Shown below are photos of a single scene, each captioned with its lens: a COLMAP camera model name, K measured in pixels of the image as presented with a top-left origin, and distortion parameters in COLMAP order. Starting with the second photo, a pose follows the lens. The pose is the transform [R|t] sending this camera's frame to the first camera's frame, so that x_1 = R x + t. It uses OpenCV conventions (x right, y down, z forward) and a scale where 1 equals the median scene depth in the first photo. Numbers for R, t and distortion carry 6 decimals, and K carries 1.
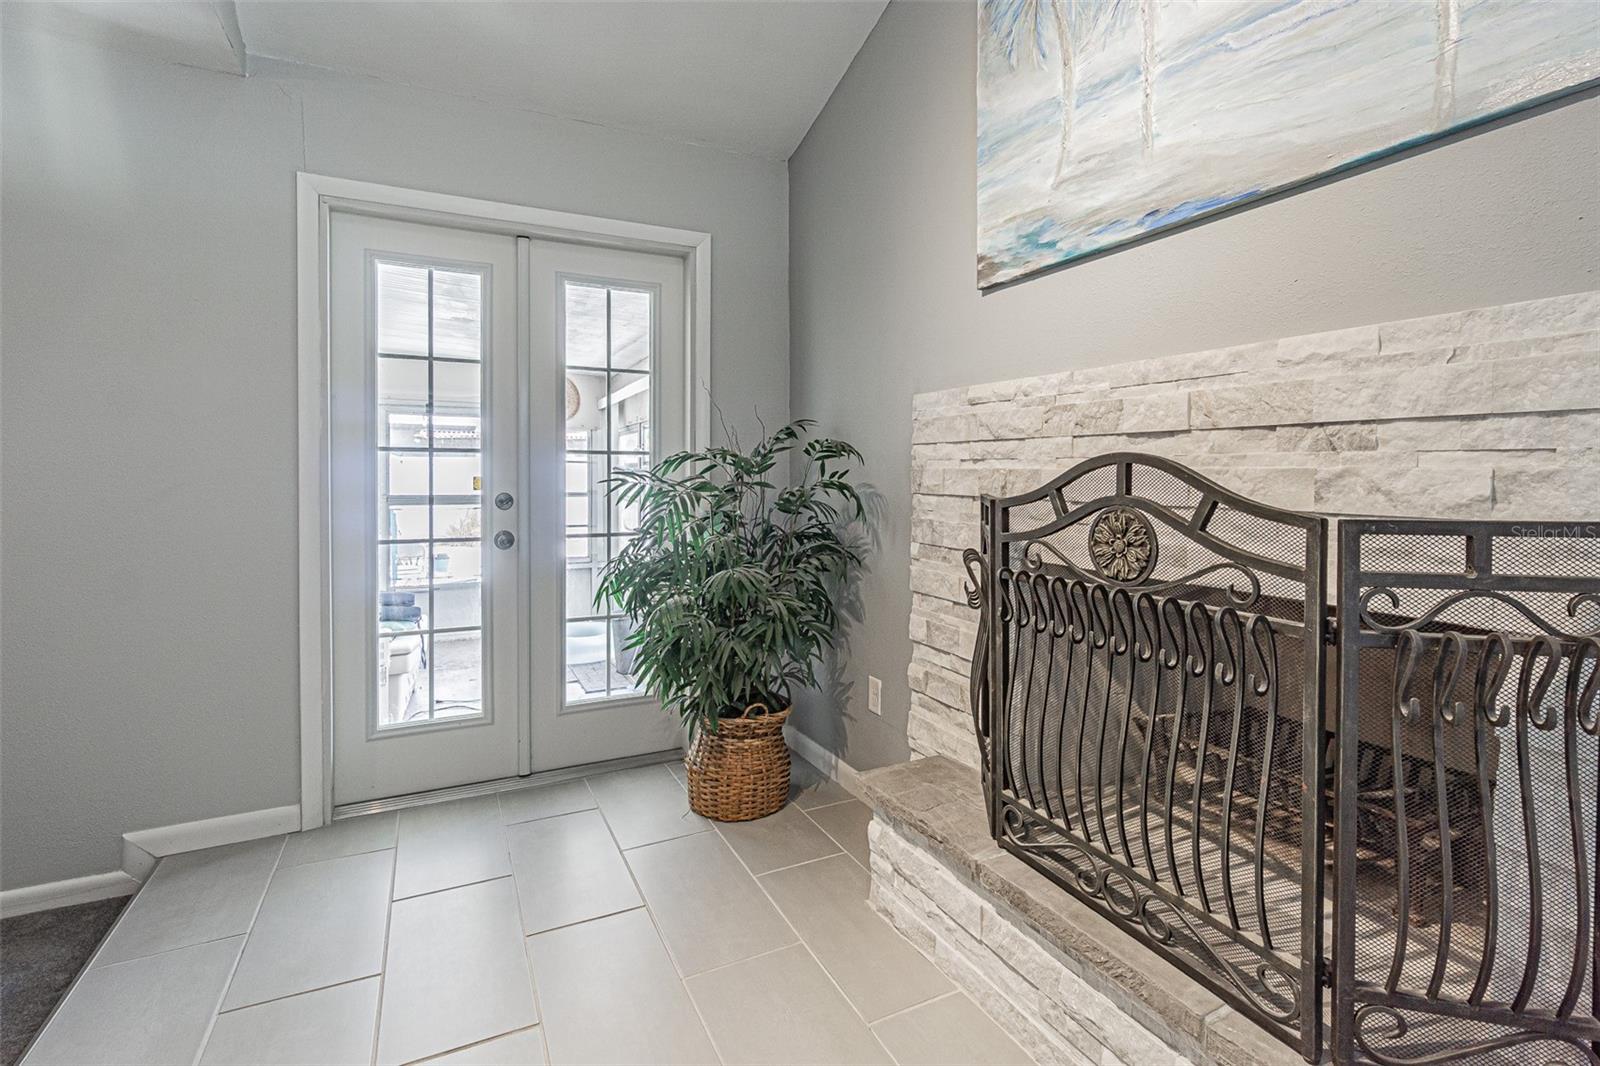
lens RADIAL K [[724.6, 0, 796.8], [0, 724.6, 480.1], [0, 0, 1]] dist [-0.002334, 0.000064]
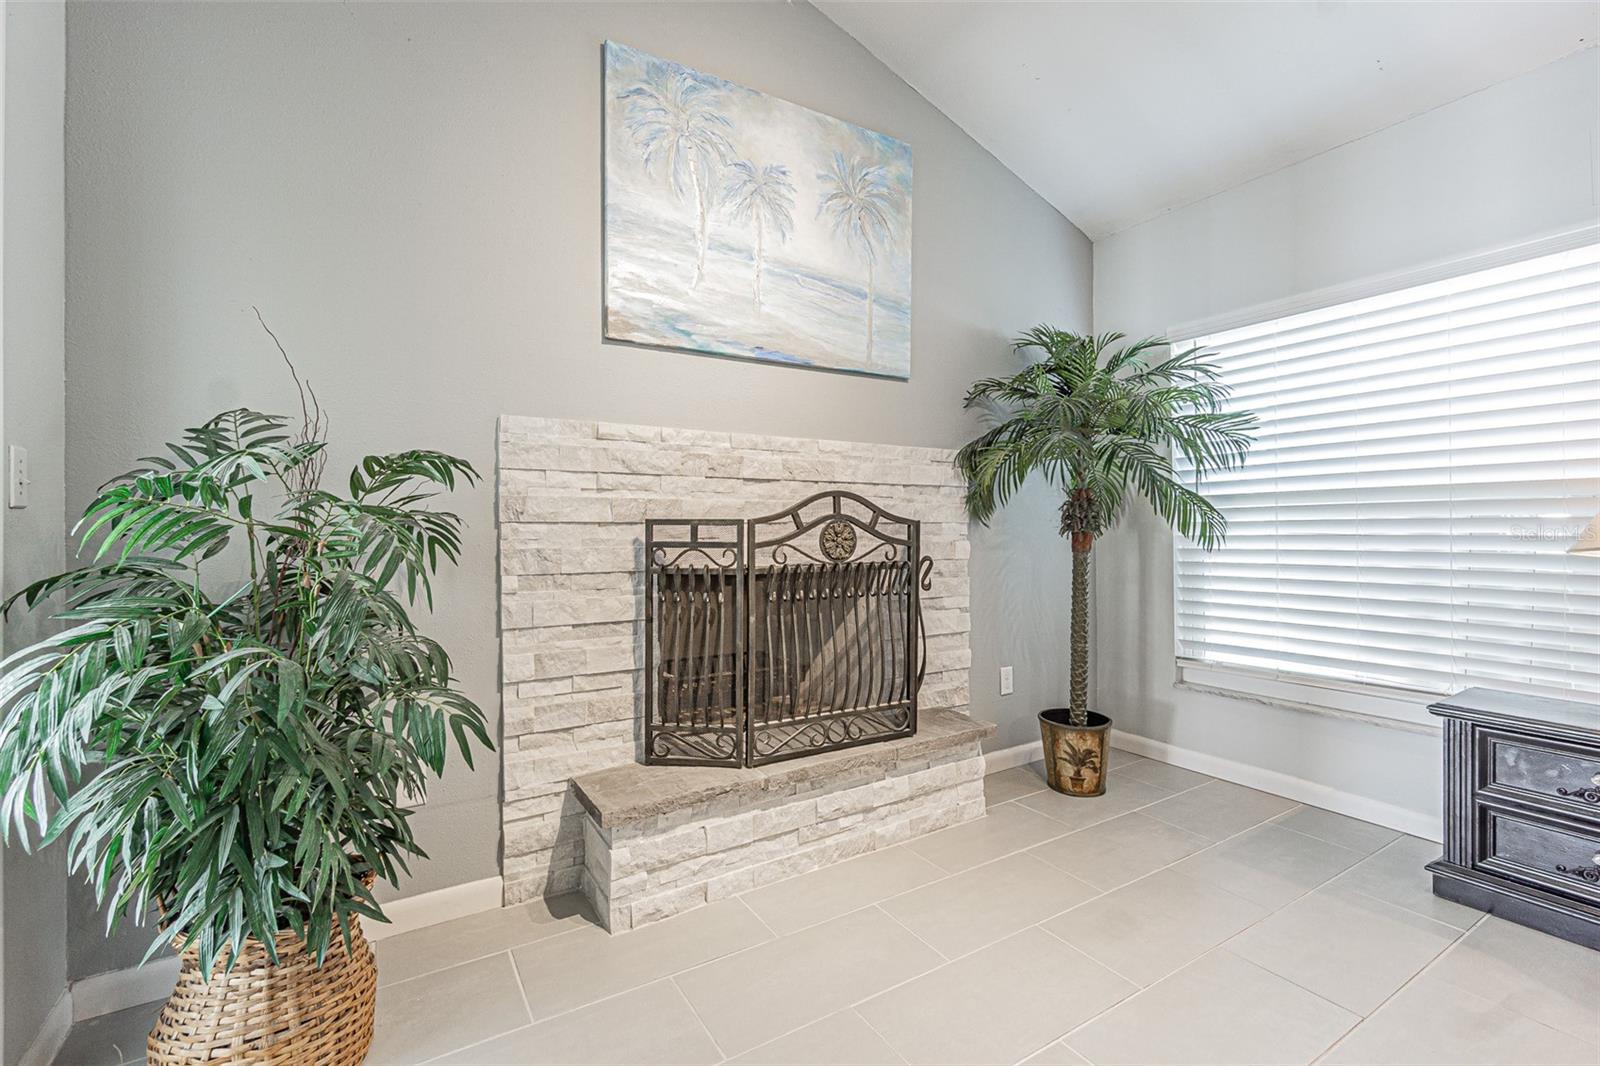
lens RADIAL K [[690.2, 0, 781.9], [0, 690.2, 518.8], [0, 0, 1]] dist [-0.000450, 0.000047]
pose [[-0.078996, 0.008556, 0.996838, -0.995993], [0.015416, 0.999854, -0.007360, 0.034662], [-0.996756, 0.014786, -0.079117, 0.980574]]
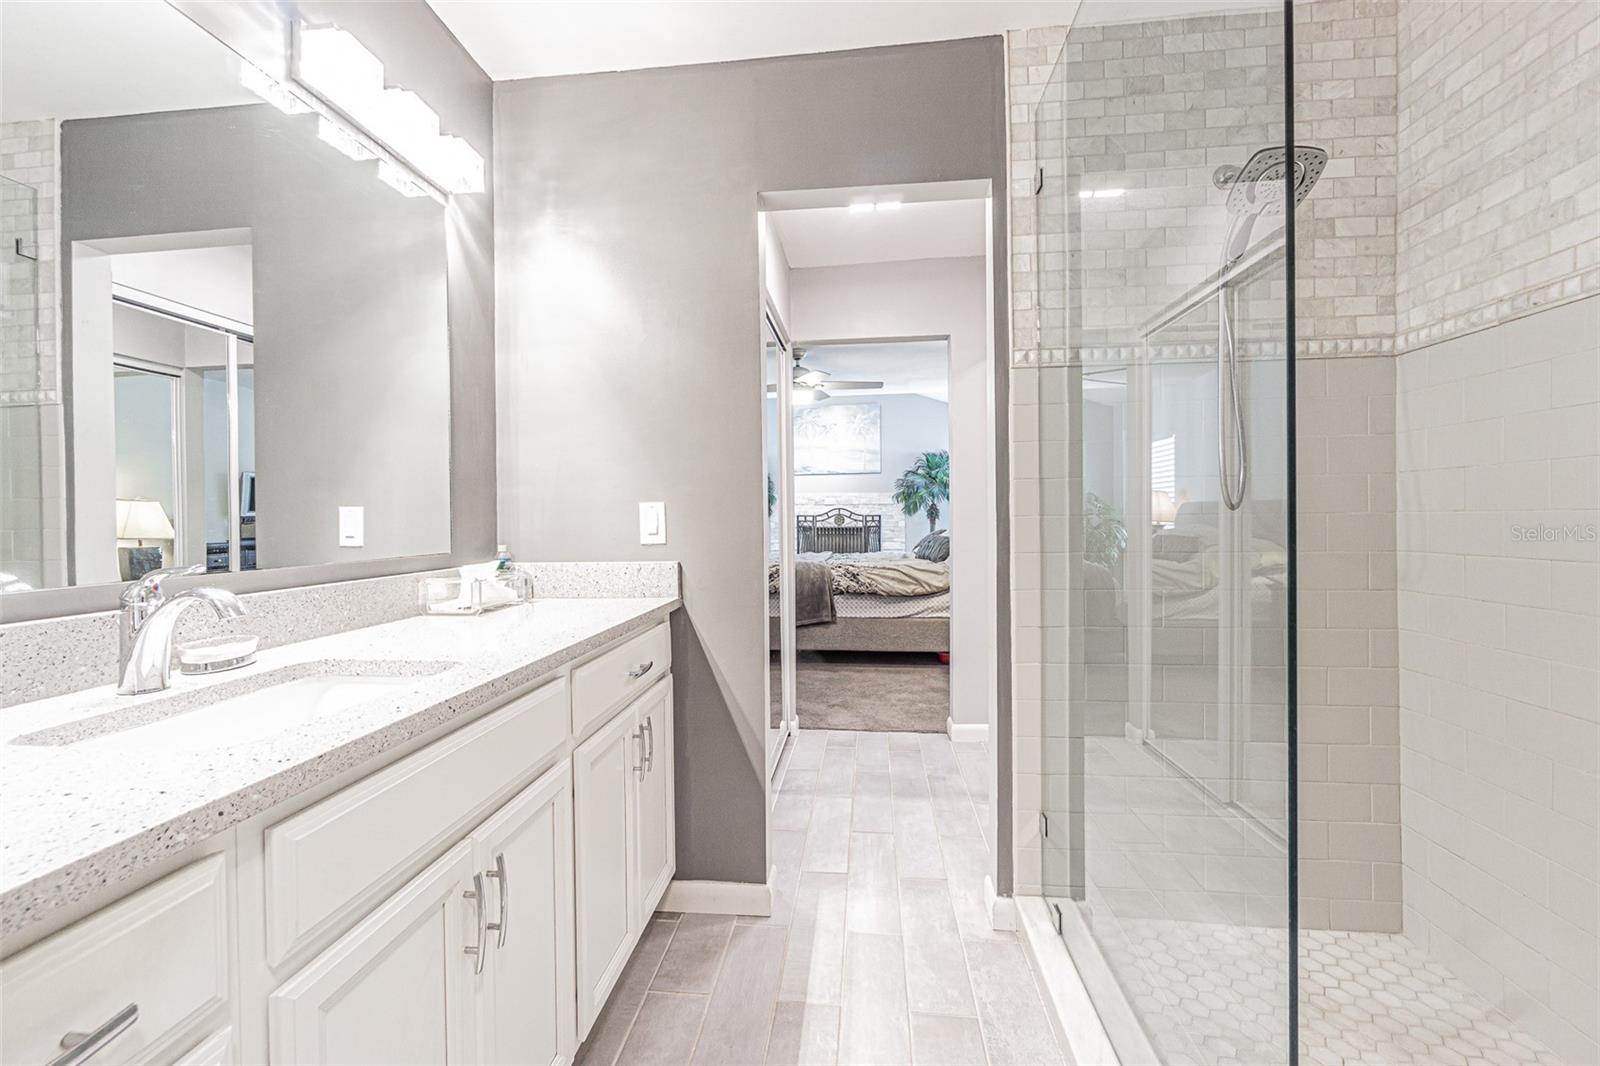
lens RADIAL K [[683.2, 0, 787.9], [0, 683.2, 533.6], [0, 0, 1]] dist [-0.005161, 0.000186]
pose [[0.545595, -0.028290, 0.837572, -4.441026], [0.020154, 0.999584, 0.020634, 0.054436], [-0.837807, 0.005623, 0.545938, -1.863146]]
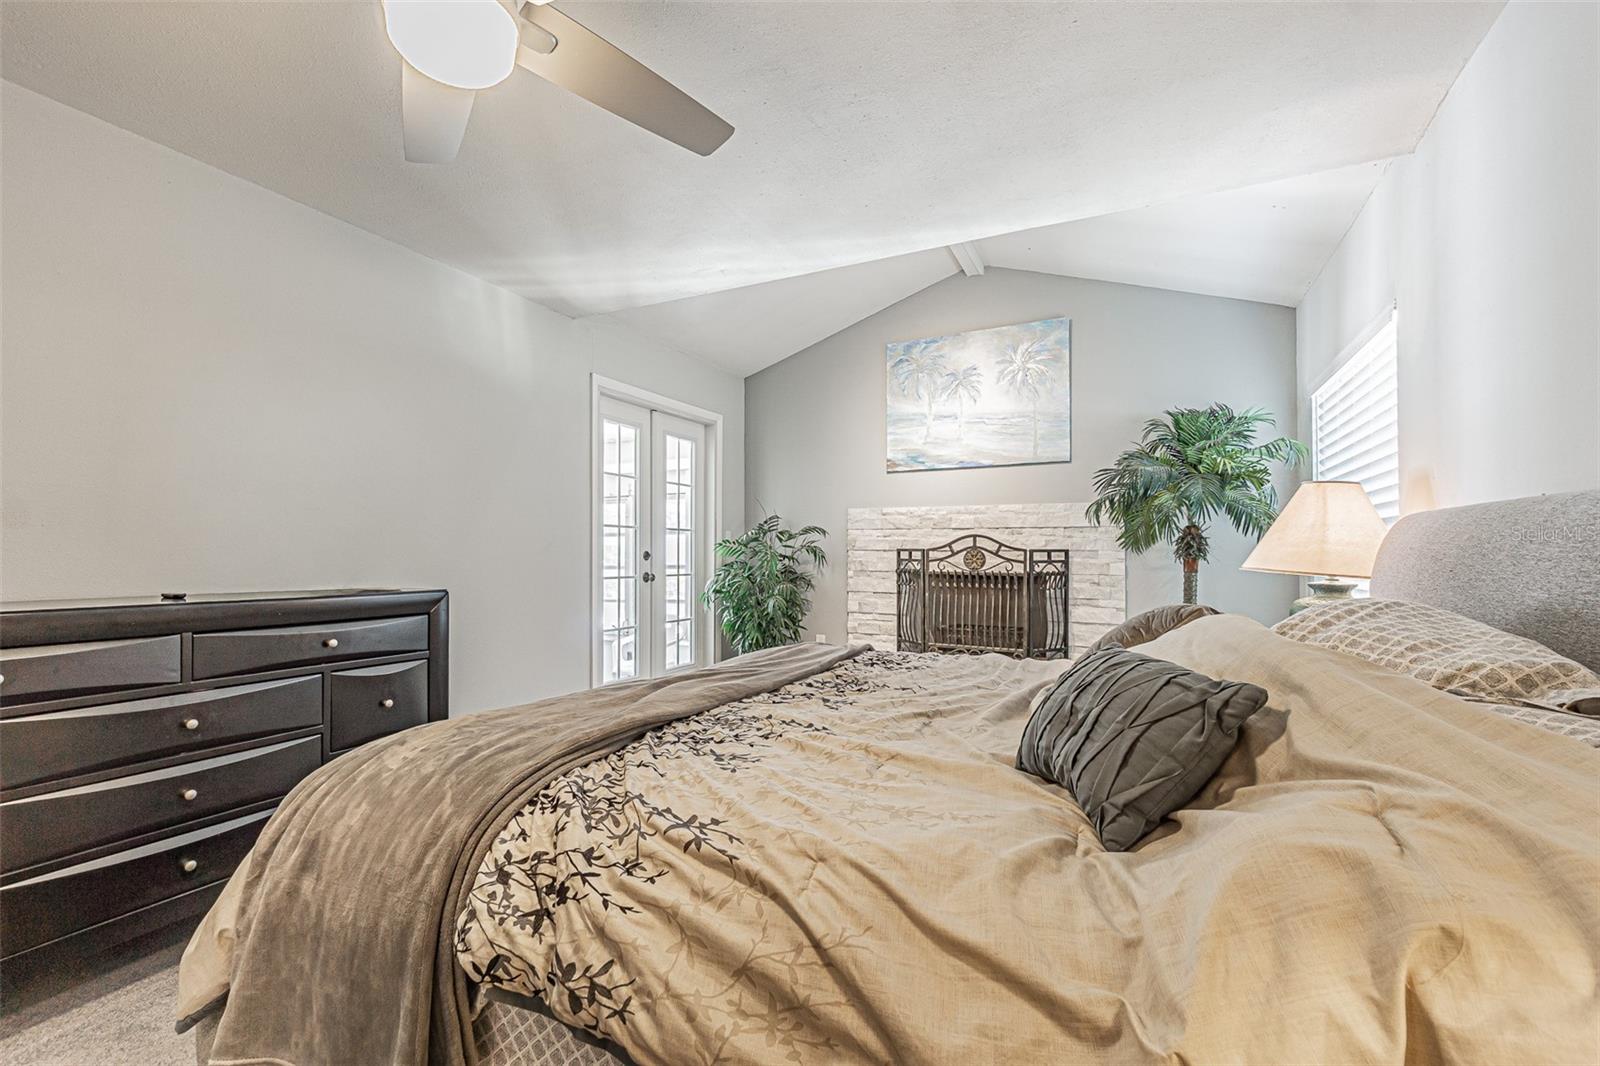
lens RADIAL K [[685.0, 0, 801.3], [0, 685.0, 542.1], [0, 0, 1]] dist [-0.000835, 0.000082]
pose [[0.796659, 0.009604, 0.604352, -1.797353], [0.005927, 0.999702, -0.023700, 0.060894], [-0.604399, 0.022463, 0.796365, -0.946201]]
